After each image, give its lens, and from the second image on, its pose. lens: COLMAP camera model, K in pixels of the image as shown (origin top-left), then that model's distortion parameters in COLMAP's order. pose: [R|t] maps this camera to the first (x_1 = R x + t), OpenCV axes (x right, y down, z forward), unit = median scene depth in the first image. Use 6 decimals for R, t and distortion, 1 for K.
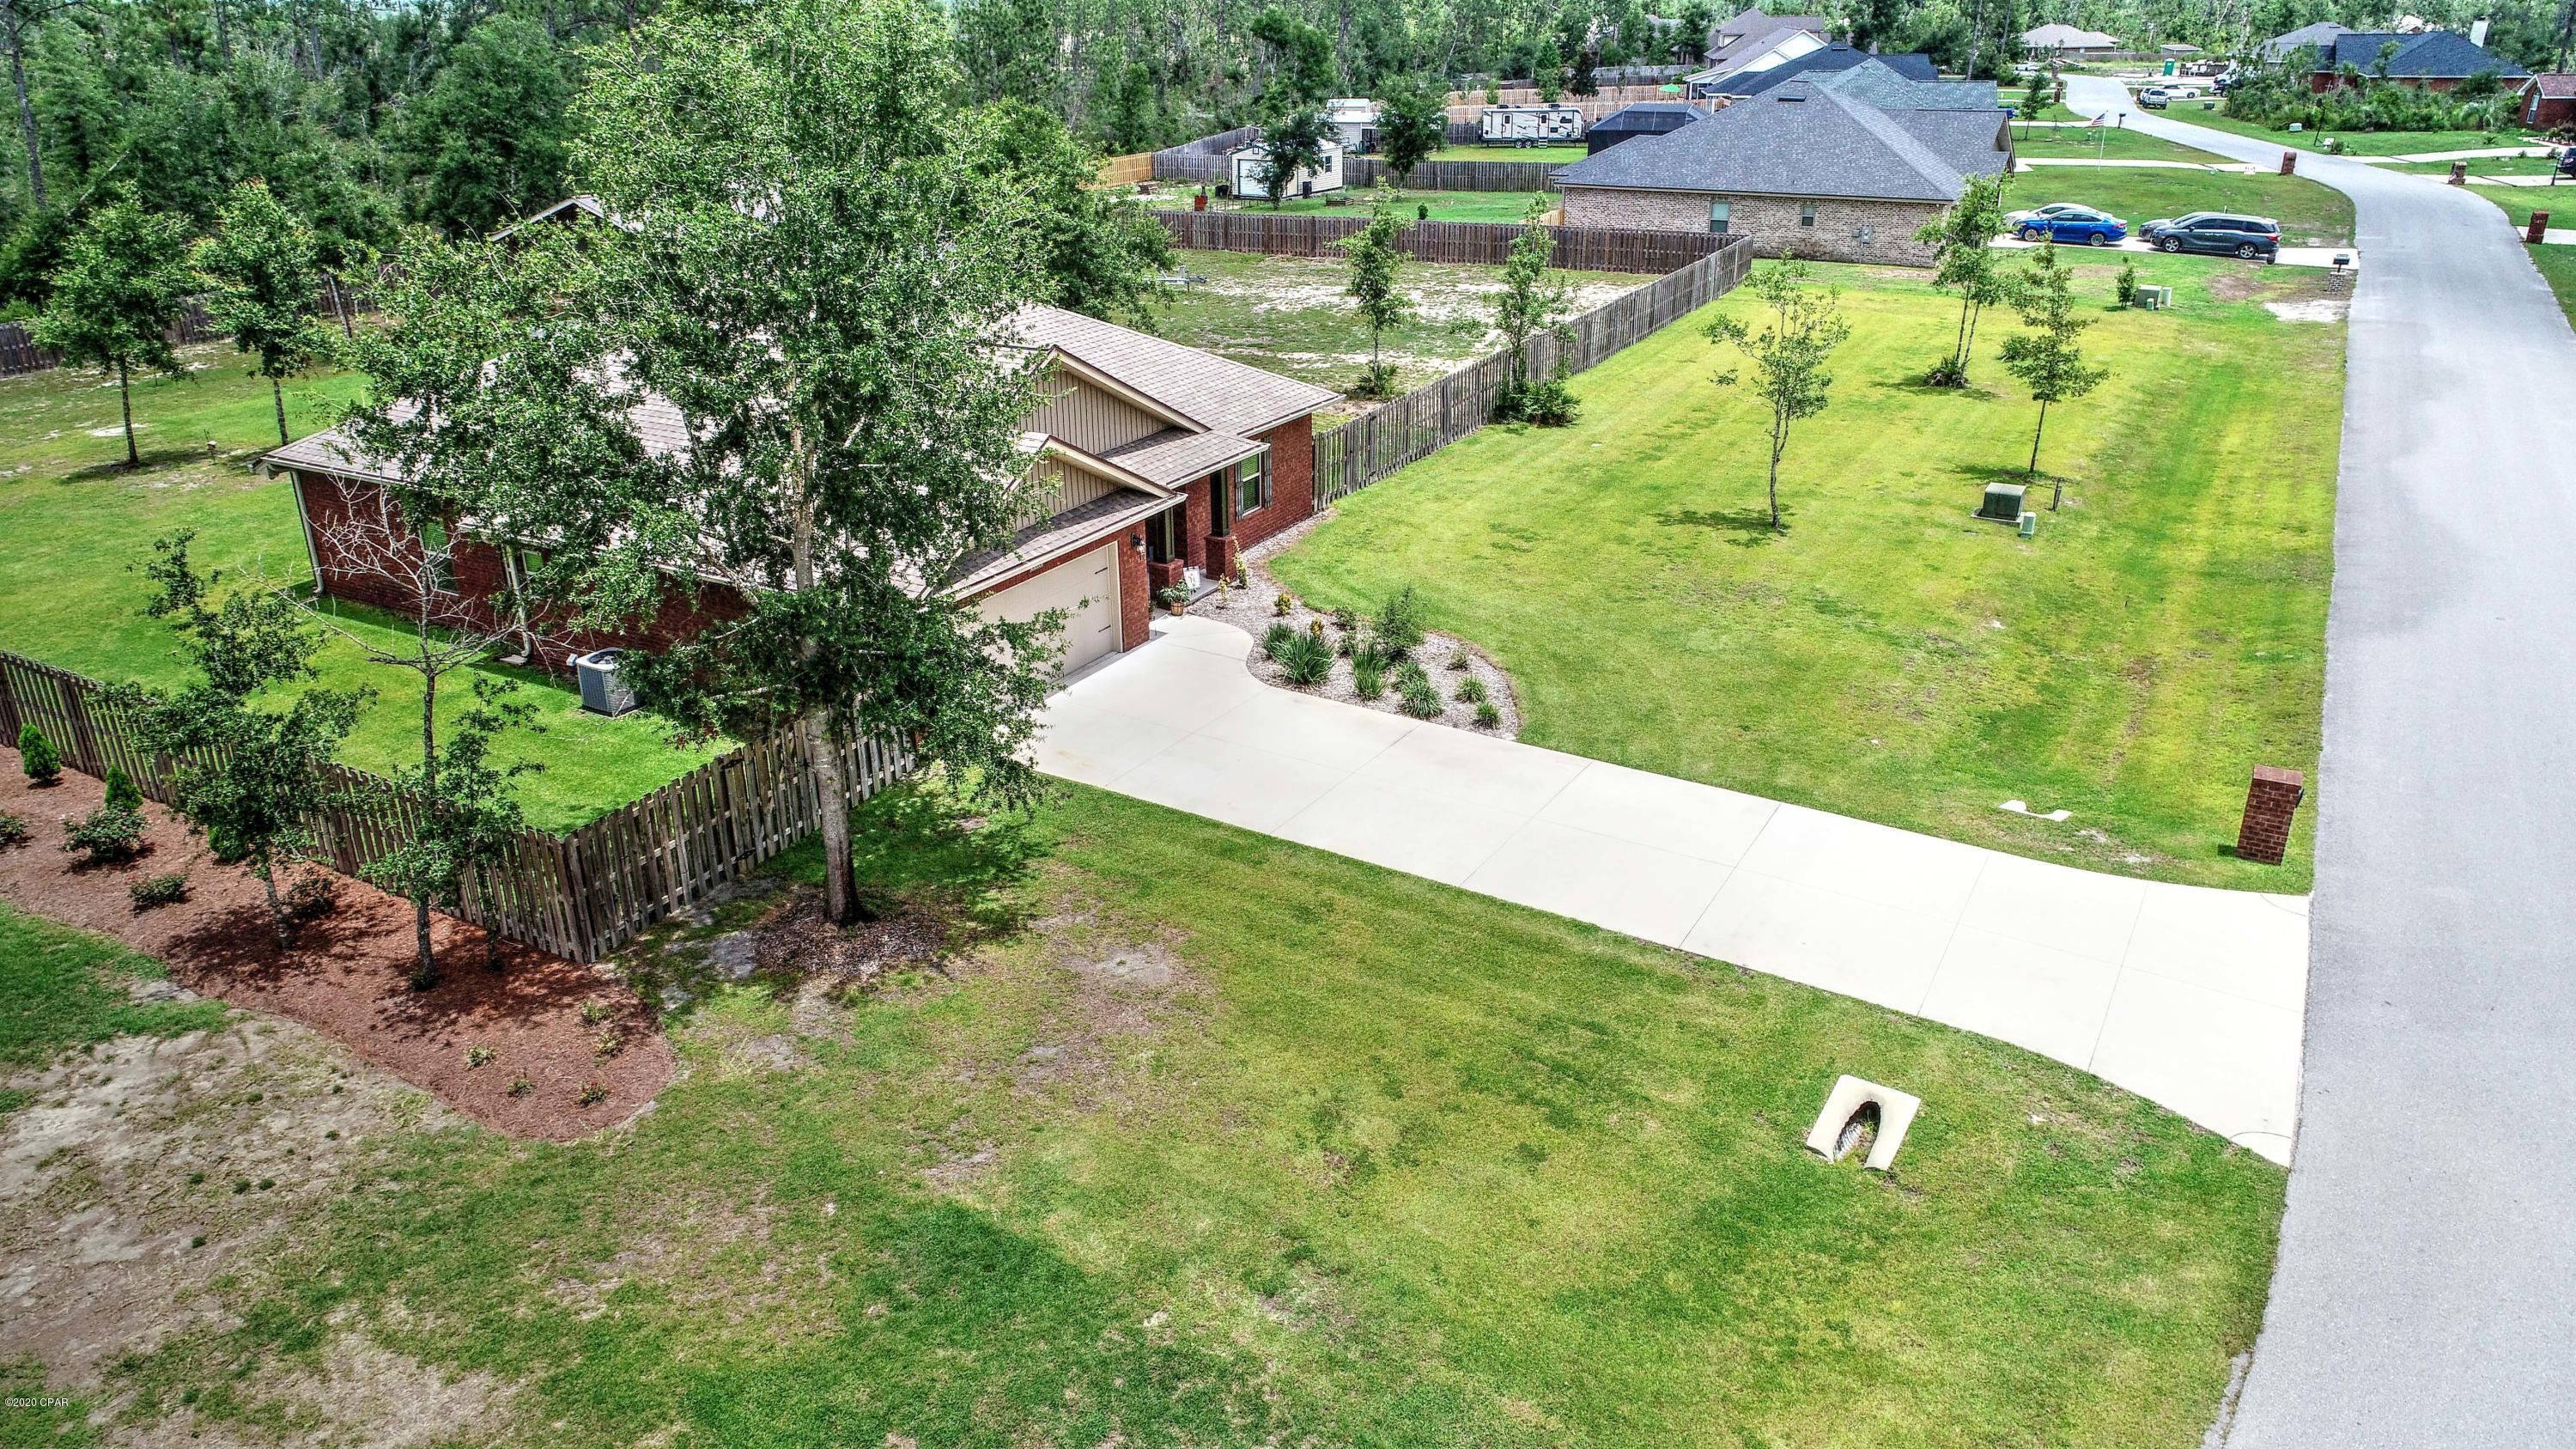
lens RADIAL K [[1725.8, 0, 1282.8], [0, 1725.8, 786.1], [0, 0, 1]] dist [0.002574, 0.000793]
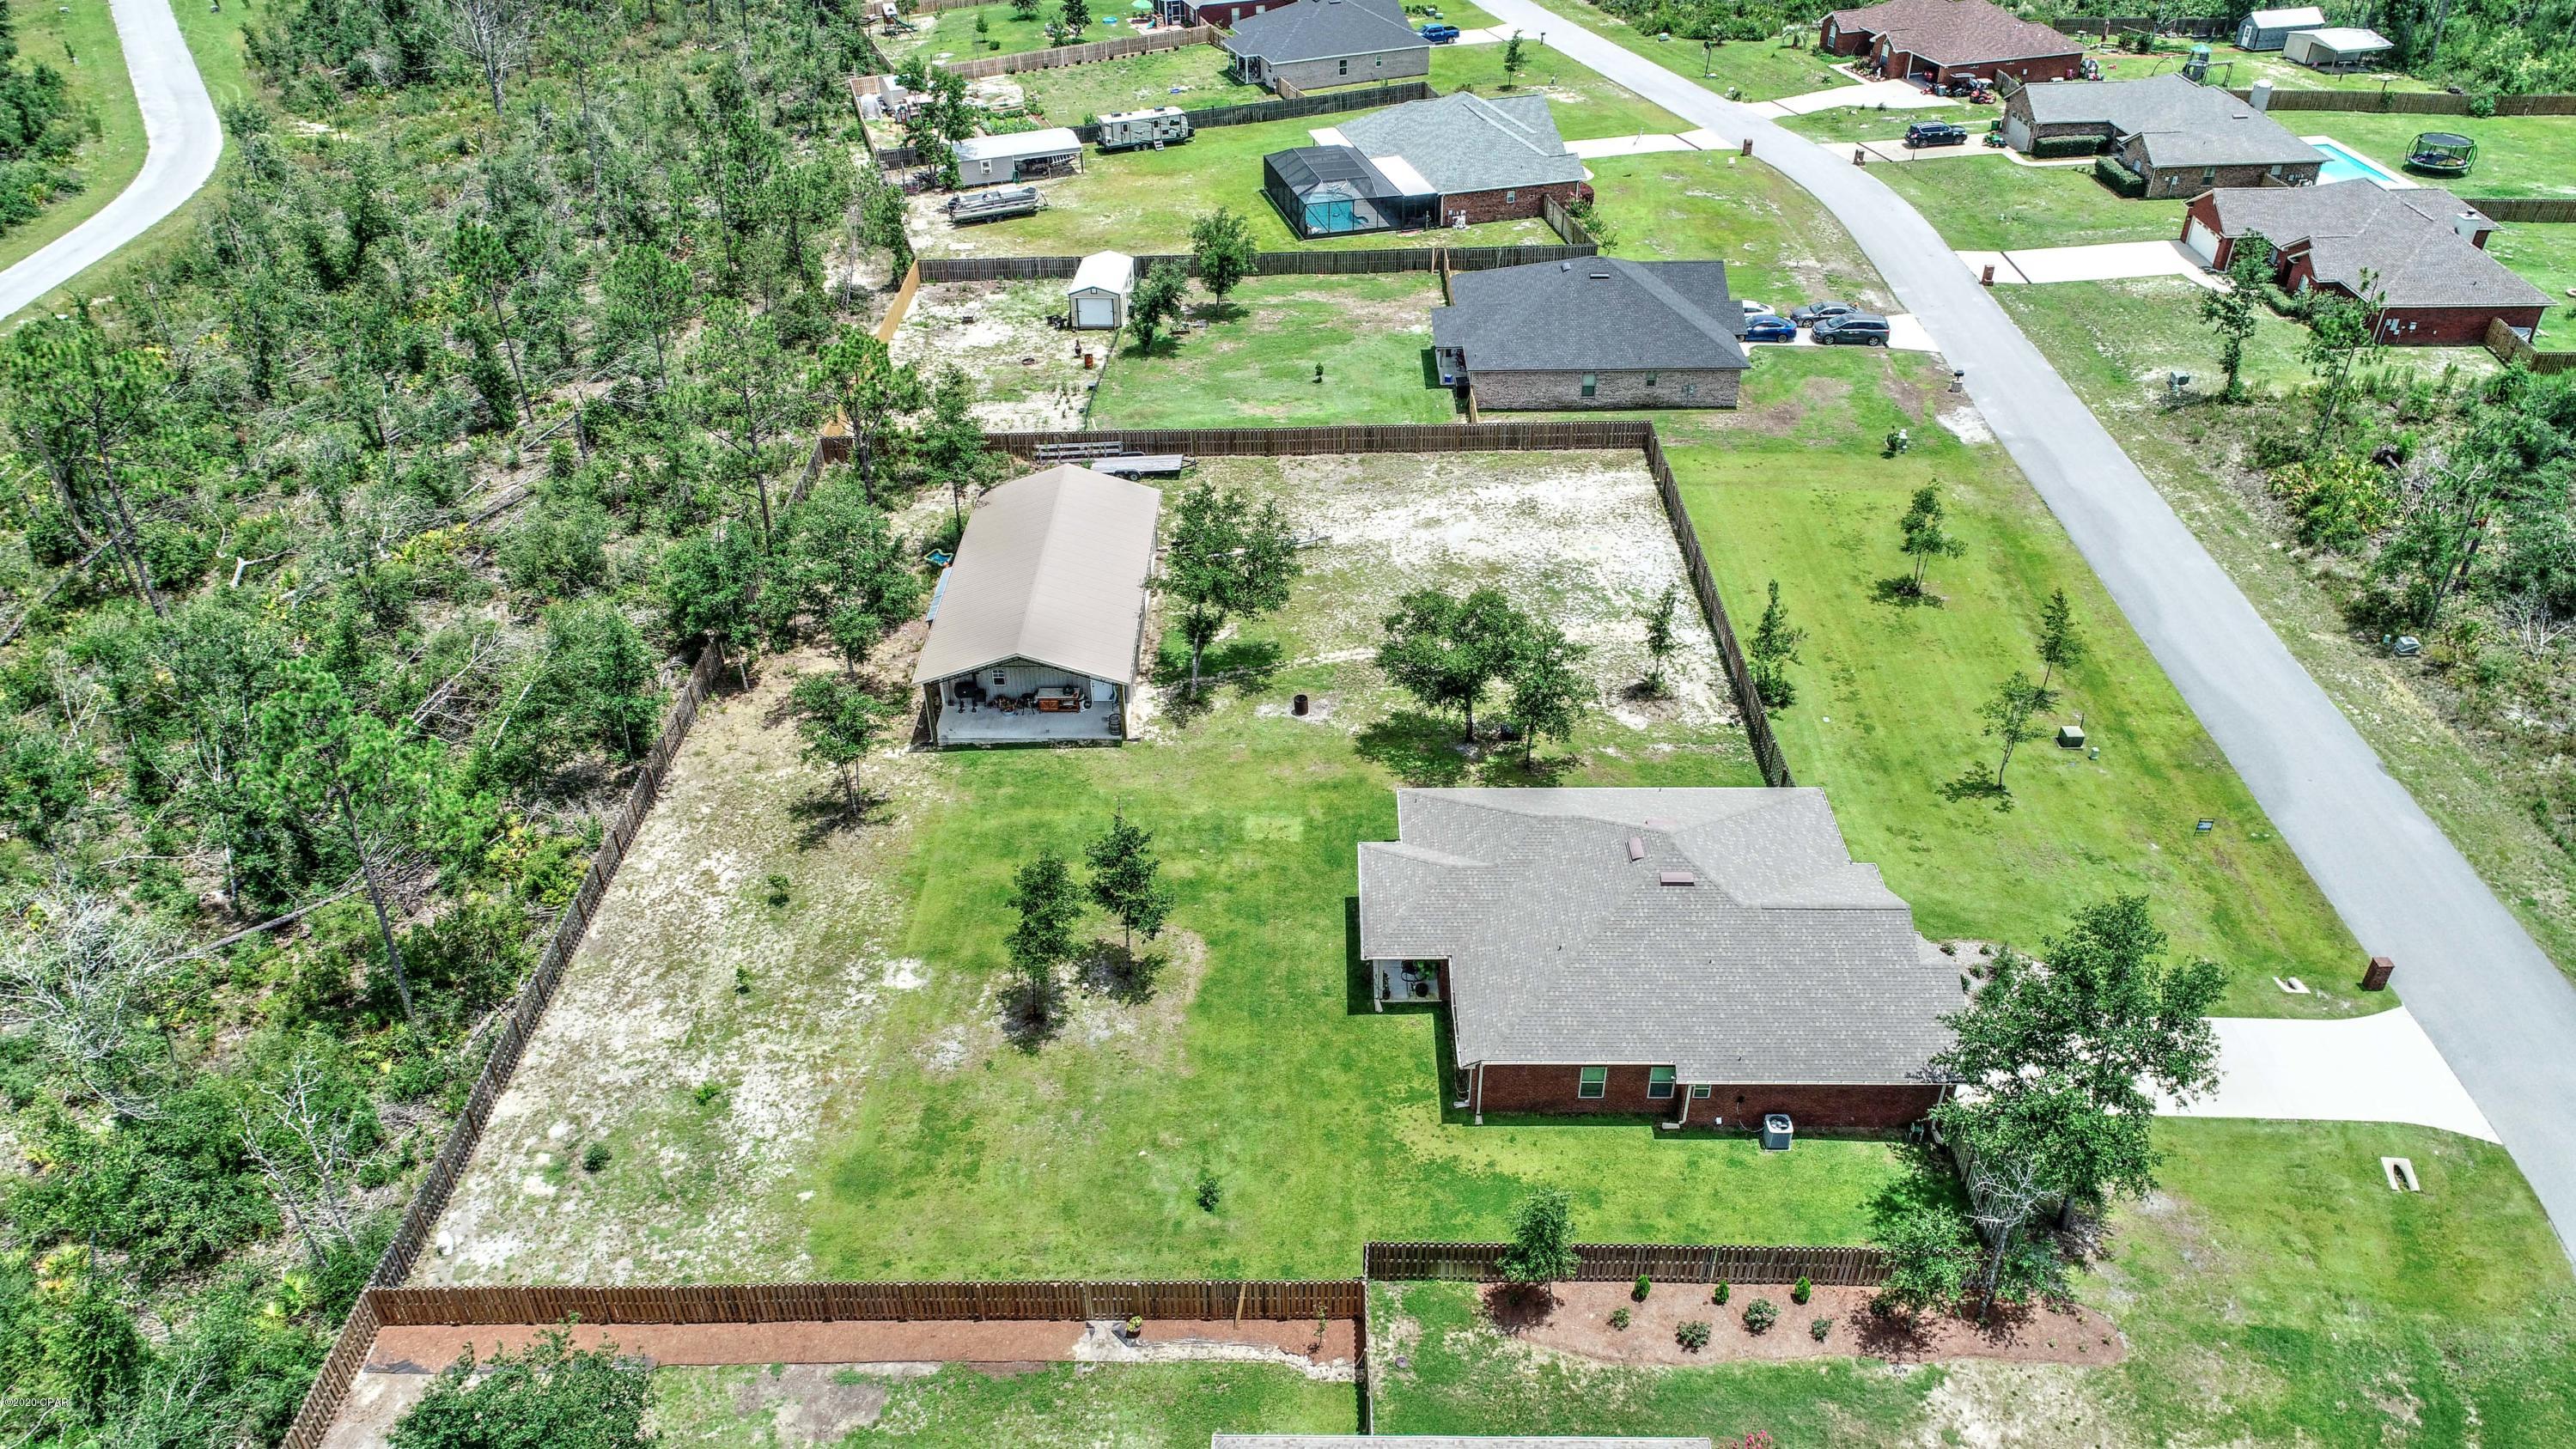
lens RADIAL K [[1709.4, 0, 1283.1], [0, 1709.4, 783.2], [0, 0, 1]] dist [0.001120, 0.000718]
pose [[0.875773, -0.289586, 0.386216, -1.419453], [0.205376, 0.947575, 0.244789, -0.966730], [-0.436856, -0.135060, 0.889334, -0.438184]]
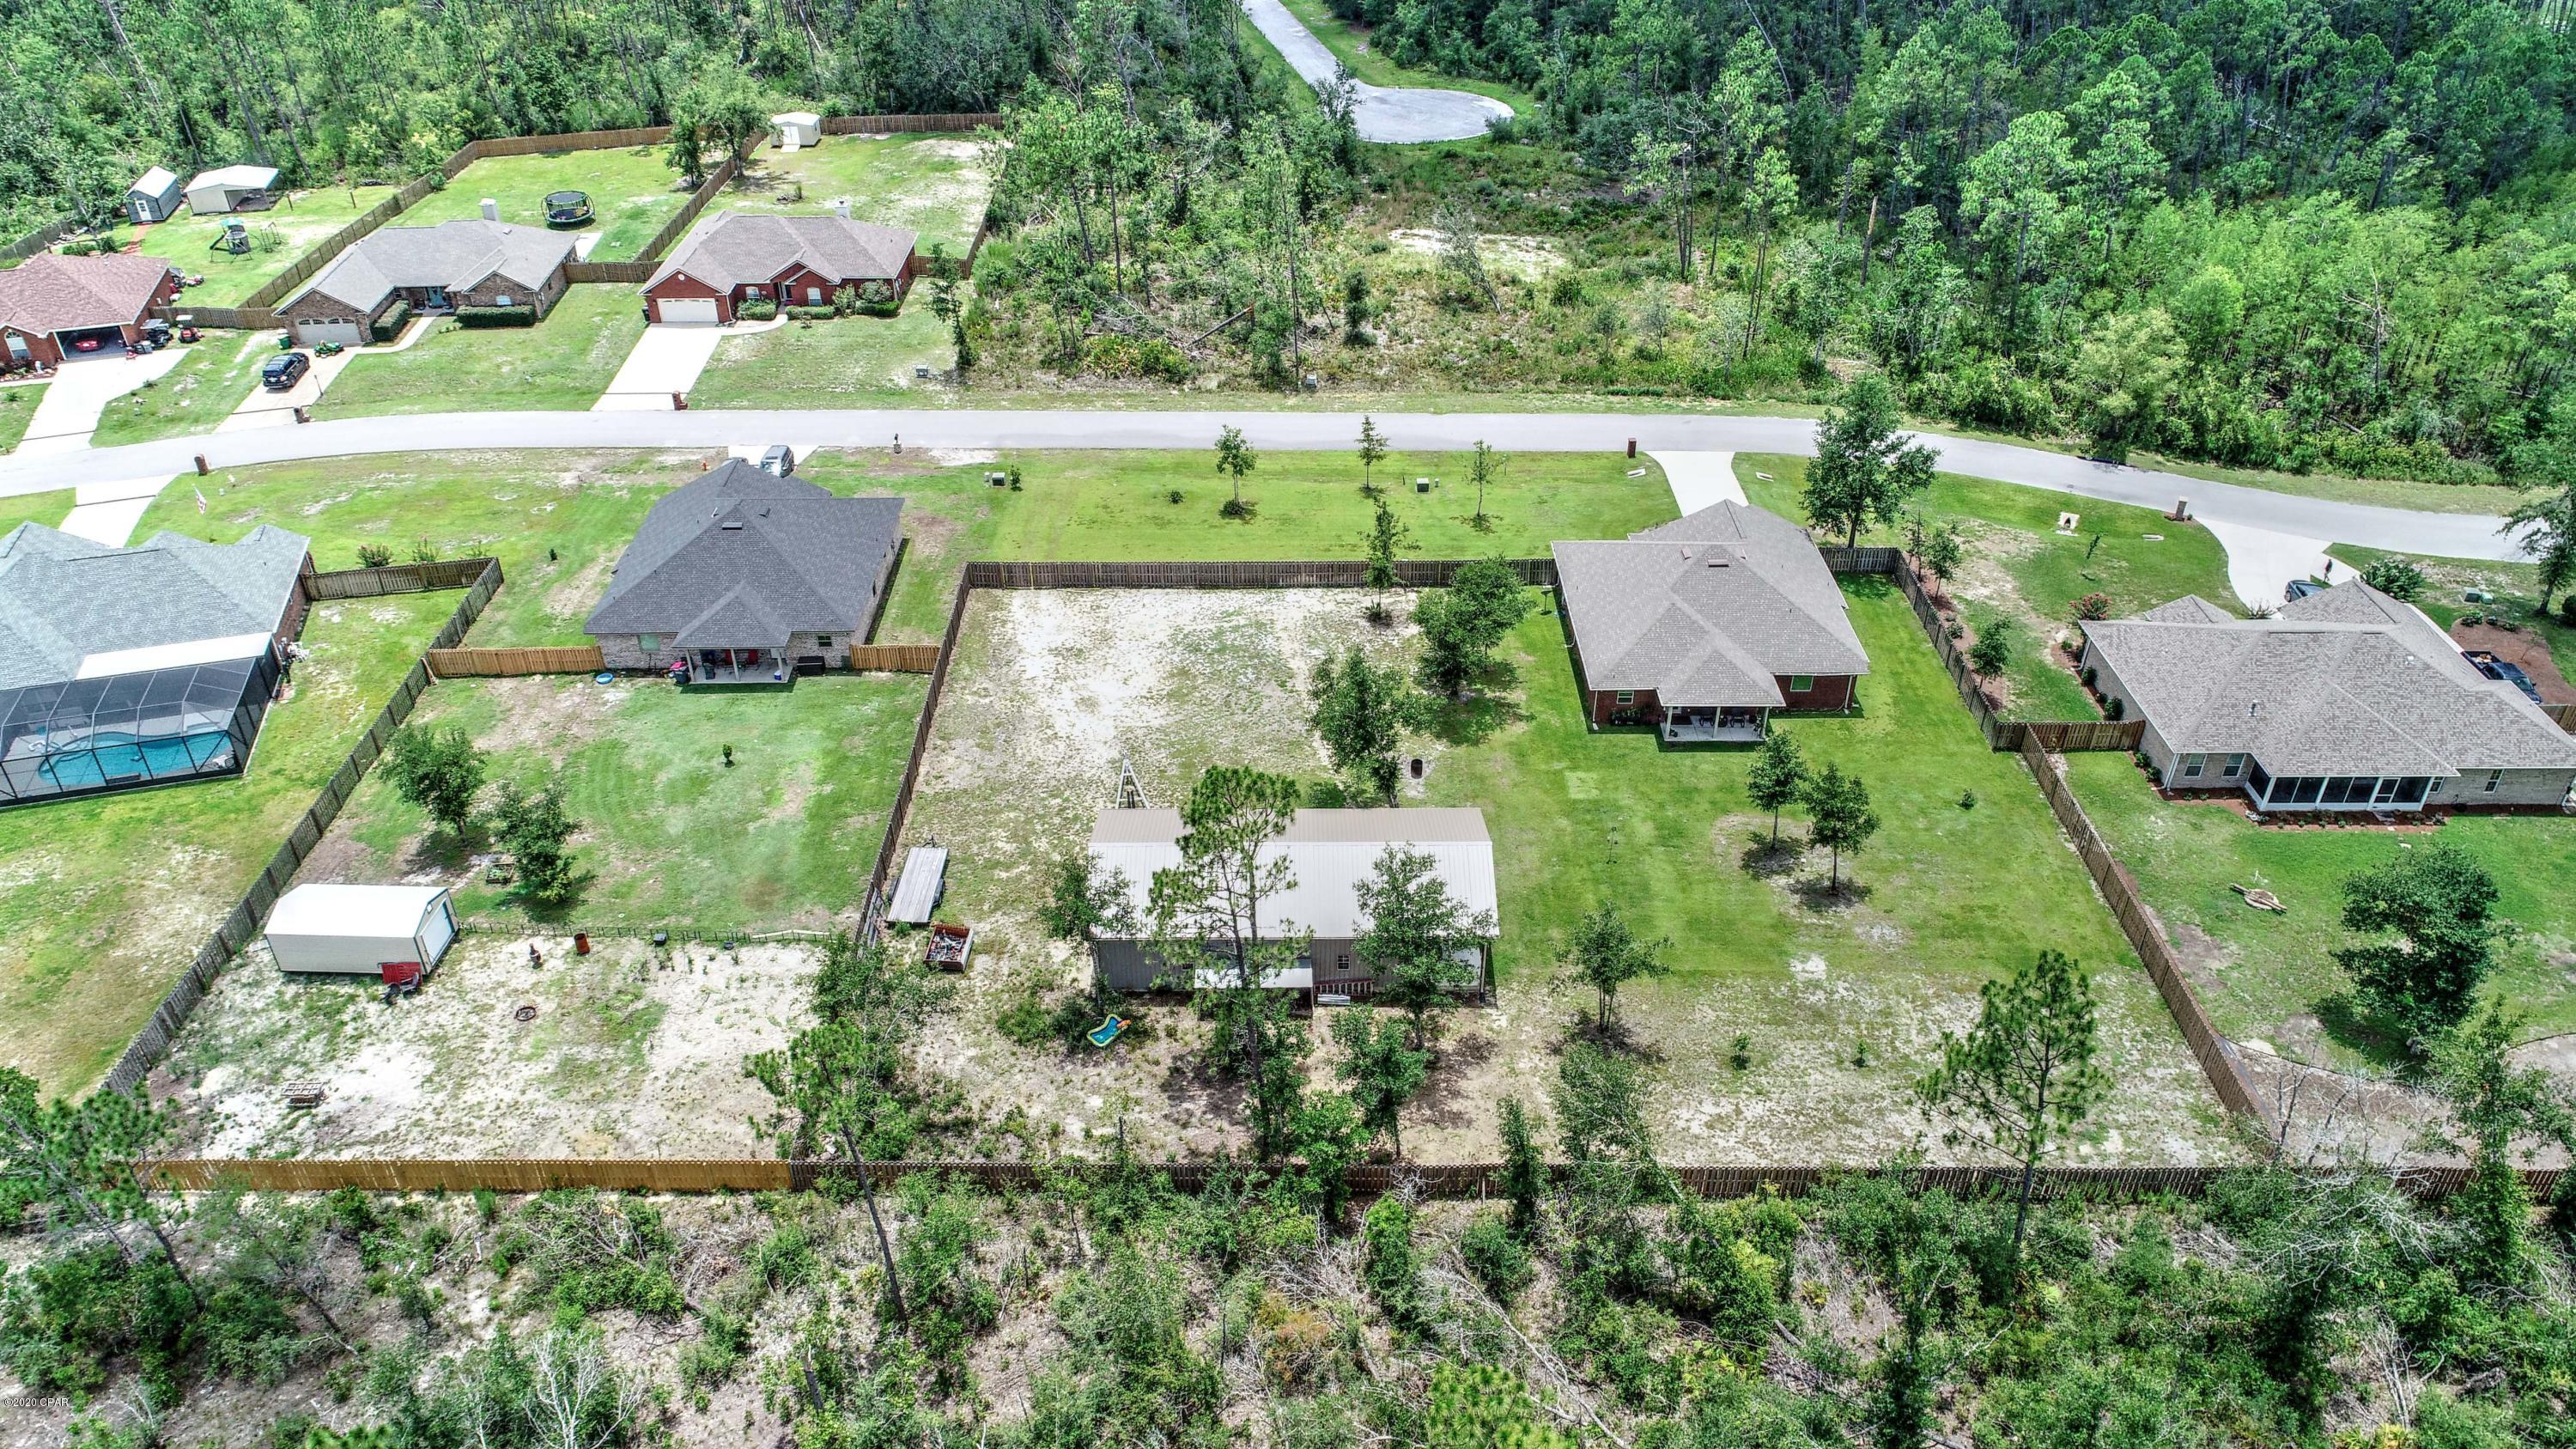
lens RADIAL K [[1725.8, 0, 1282.8], [0, 1725.8, 786.1], [0, 0, 1]] dist [0.002574, 0.000793]
pose [[-0.496451, -0.498147, 0.710905, -2.384246], [0.369971, 0.619426, 0.692411, -2.555509], [-0.785276, 0.606762, -0.123215, 2.364463]]
